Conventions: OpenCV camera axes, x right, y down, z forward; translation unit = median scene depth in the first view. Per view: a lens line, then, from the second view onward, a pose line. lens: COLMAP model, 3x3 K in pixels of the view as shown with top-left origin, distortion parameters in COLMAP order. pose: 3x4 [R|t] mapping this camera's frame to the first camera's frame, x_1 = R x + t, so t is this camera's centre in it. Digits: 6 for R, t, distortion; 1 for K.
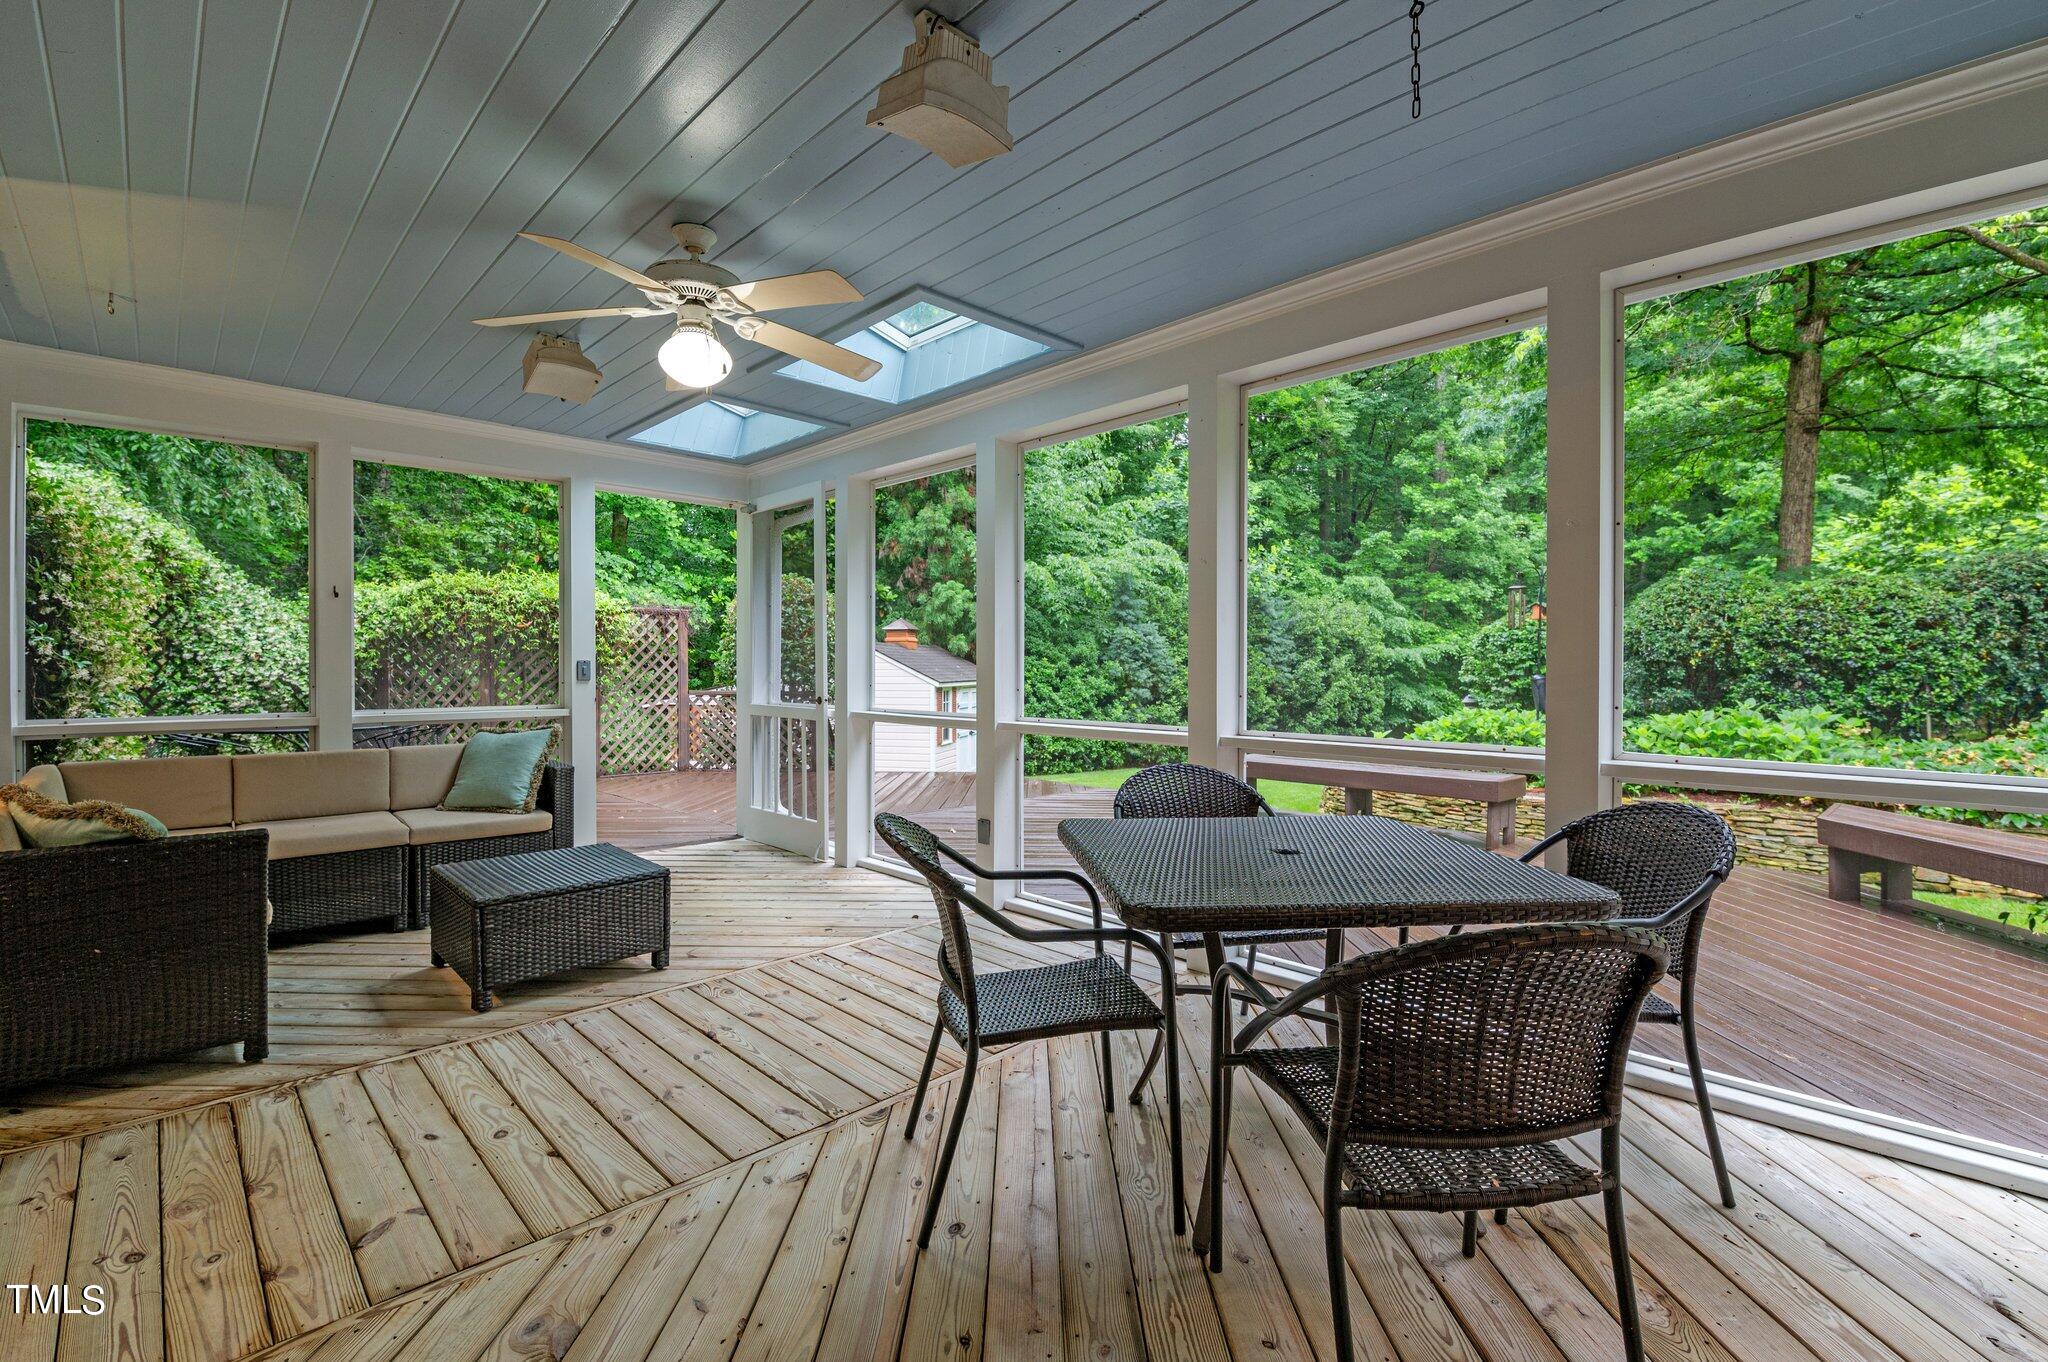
lens RADIAL K [[896.3, 0, 1025.2], [0, 896.3, 682.9], [0, 0, 1]] dist [-0.001597, -0.000112]
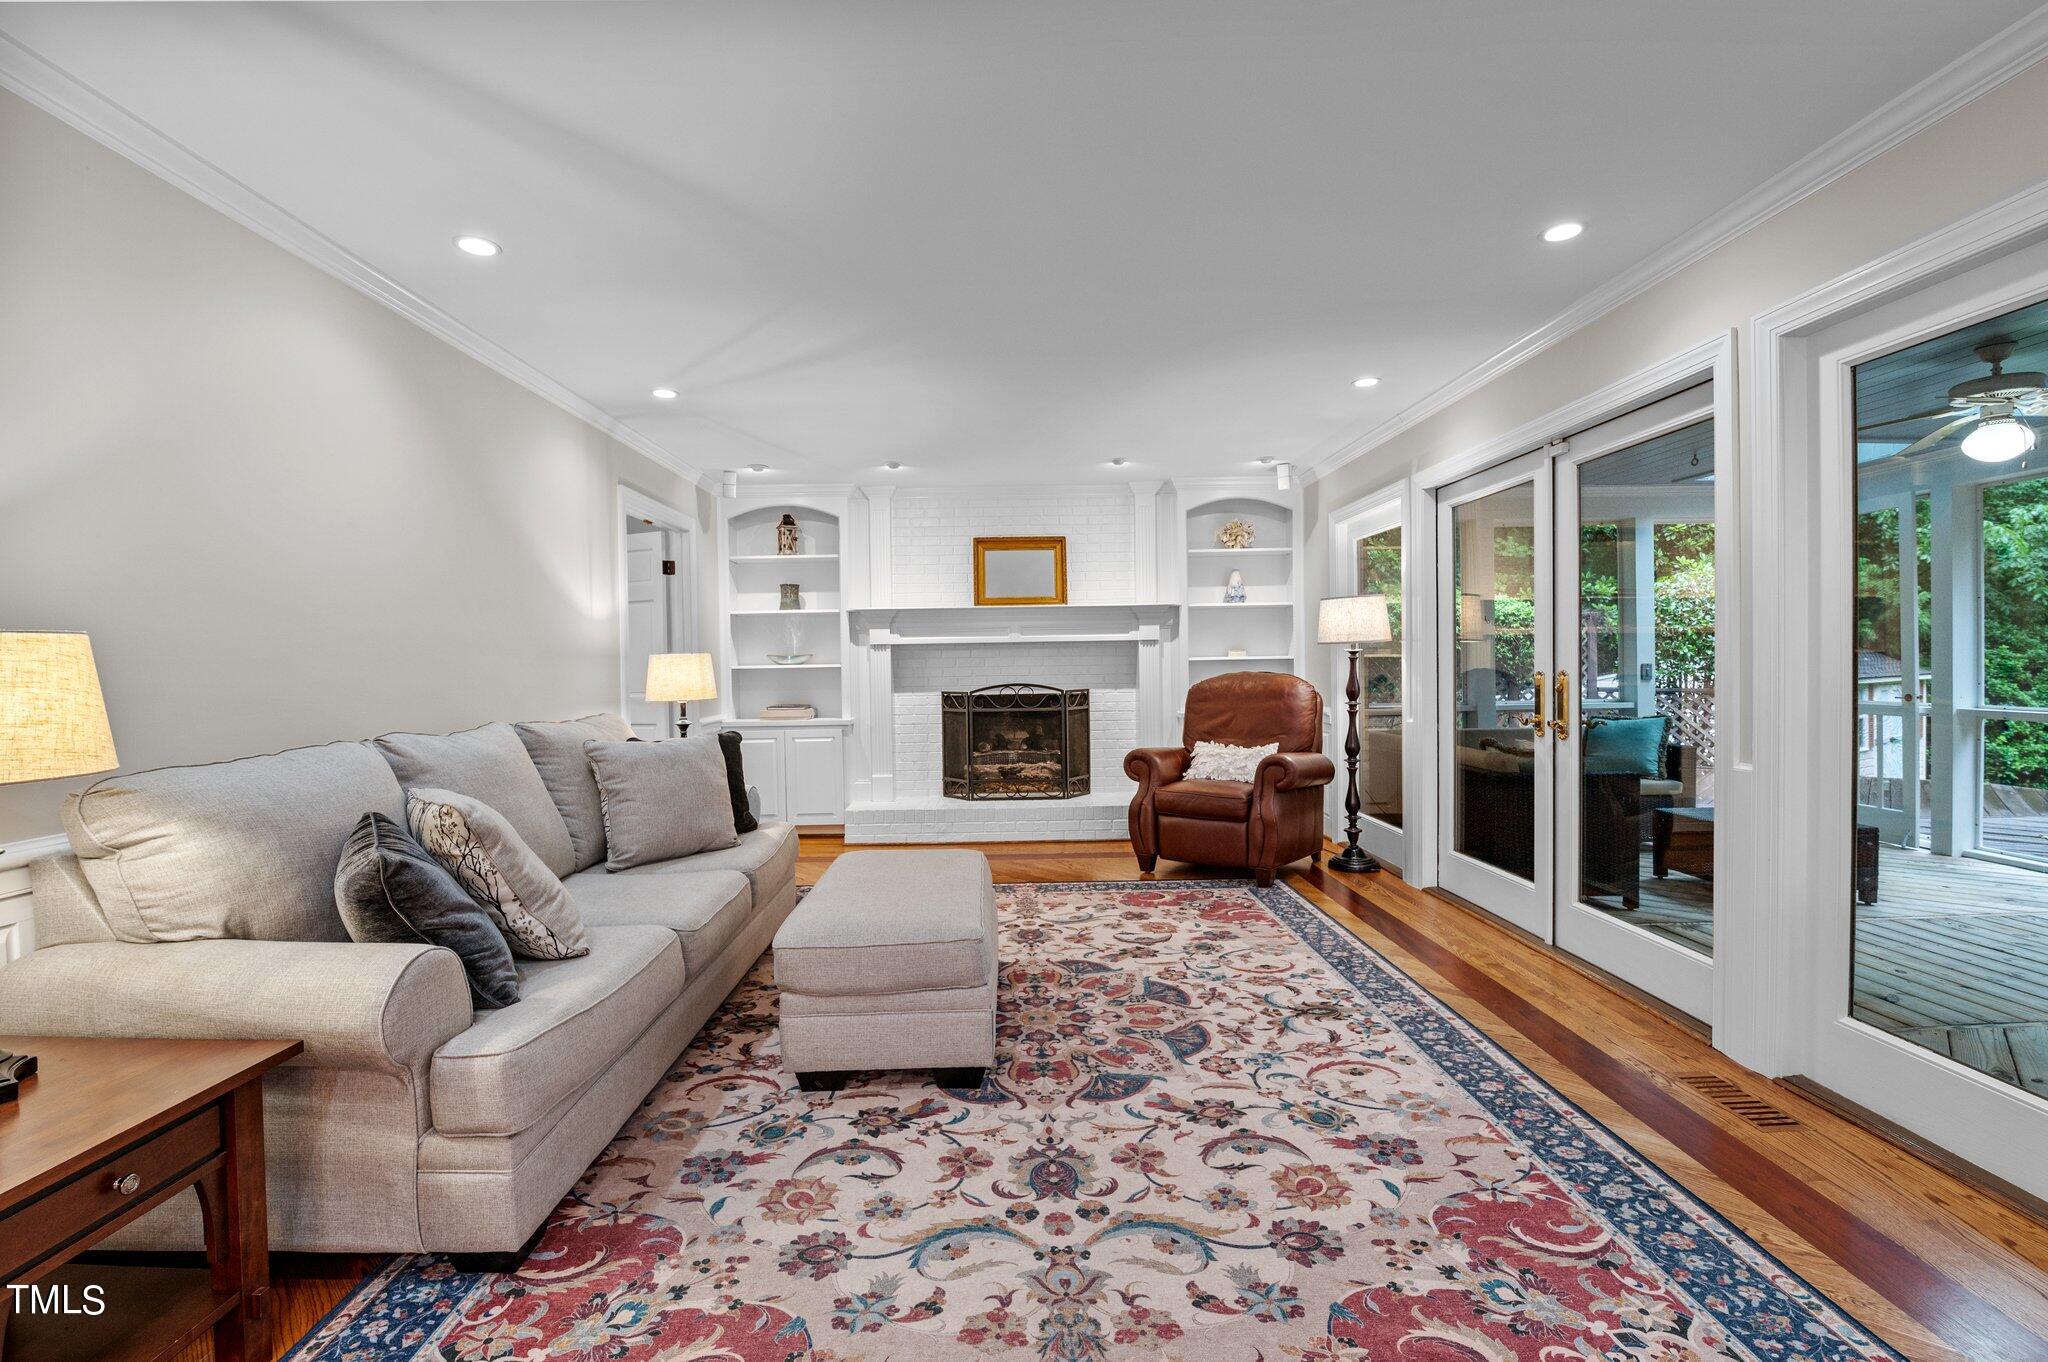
lens RADIAL K [[896.3, 0, 1020.2], [0, 896.3, 675.4], [0, 0, 1]] dist [-0.001597, -0.000112]
pose [[0.726279, 0.000006, -0.687400, -0.266645], [0.000005, 1.000000, 0.000014, -0.009667], [0.687400, -0.000014, 0.726279, -0.522673]]
